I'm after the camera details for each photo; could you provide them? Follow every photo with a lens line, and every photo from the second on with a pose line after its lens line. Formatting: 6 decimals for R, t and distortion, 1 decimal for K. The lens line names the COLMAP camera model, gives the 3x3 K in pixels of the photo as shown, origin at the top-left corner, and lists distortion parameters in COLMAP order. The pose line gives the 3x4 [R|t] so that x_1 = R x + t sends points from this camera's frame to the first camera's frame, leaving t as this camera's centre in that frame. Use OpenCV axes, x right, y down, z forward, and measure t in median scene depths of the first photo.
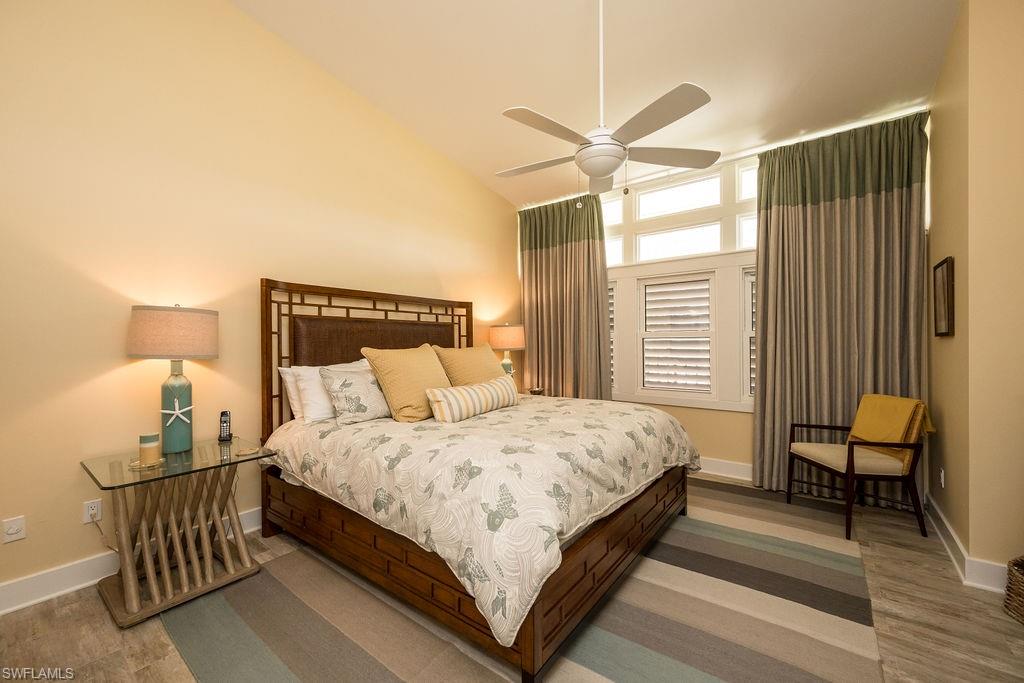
lens RADIAL K [[401.8, 0, 510.3], [0, 401.8, 342.4], [0, 0, 1]] dist [-0.001595, -0.000002]
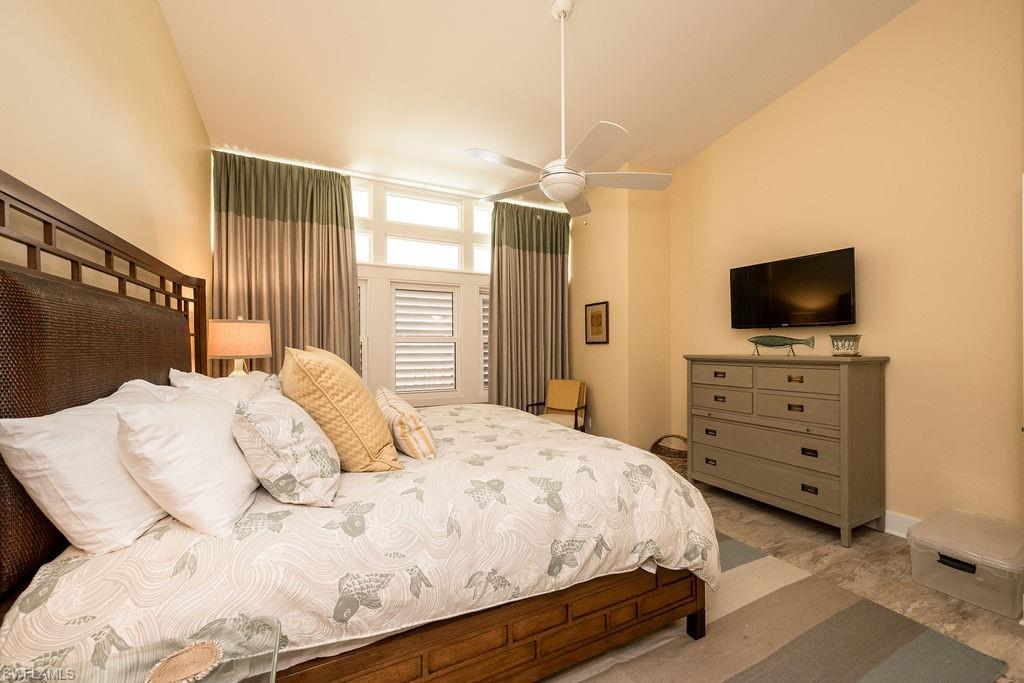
lens RADIAL K [[401.8, 0, 510.2], [0, 401.8, 347.8], [0, 0, 1]] dist [-0.001595, -0.000002]
pose [[0.445436, 0.002028, 0.895312, -0.493805], [-0.001086, 0.999998, -0.001724, 0.004460], [-0.895313, -0.000205, 0.445437, 0.359576]]
